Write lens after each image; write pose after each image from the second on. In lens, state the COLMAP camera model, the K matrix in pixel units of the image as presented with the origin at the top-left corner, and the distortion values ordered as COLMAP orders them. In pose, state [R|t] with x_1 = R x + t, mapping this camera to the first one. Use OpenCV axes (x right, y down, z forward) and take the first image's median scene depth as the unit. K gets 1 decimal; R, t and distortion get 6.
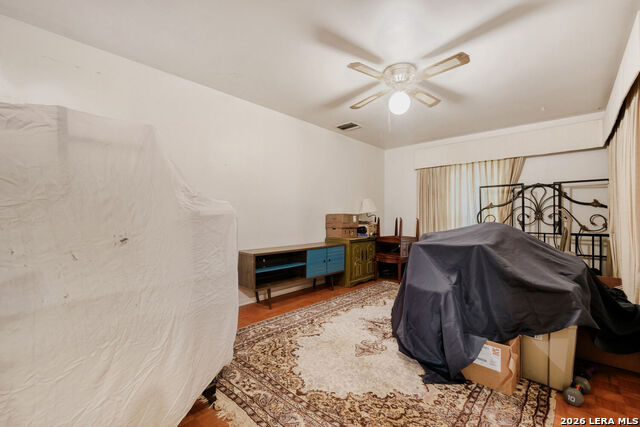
lens RADIAL K [[283.8, 0, 318.2], [0, 283.8, 216.7], [0, 0, 1]] dist [-0.012633, -0.000435]
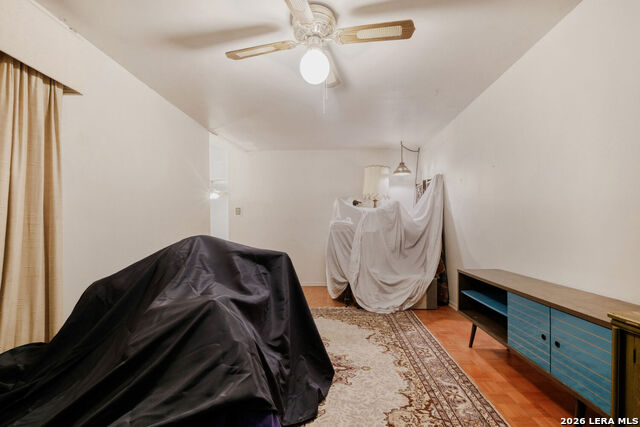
lens RADIAL K [[283.8, 0, 319.0], [0, 283.8, 217.6], [0, 0, 1]] dist [-0.012633, -0.000435]
pose [[-0.774898, -0.014995, -0.631909, 0.731449], [0.003911, 0.999586, -0.028517, -0.004714], [0.632074, -0.024569, -0.774518, 1.539274]]
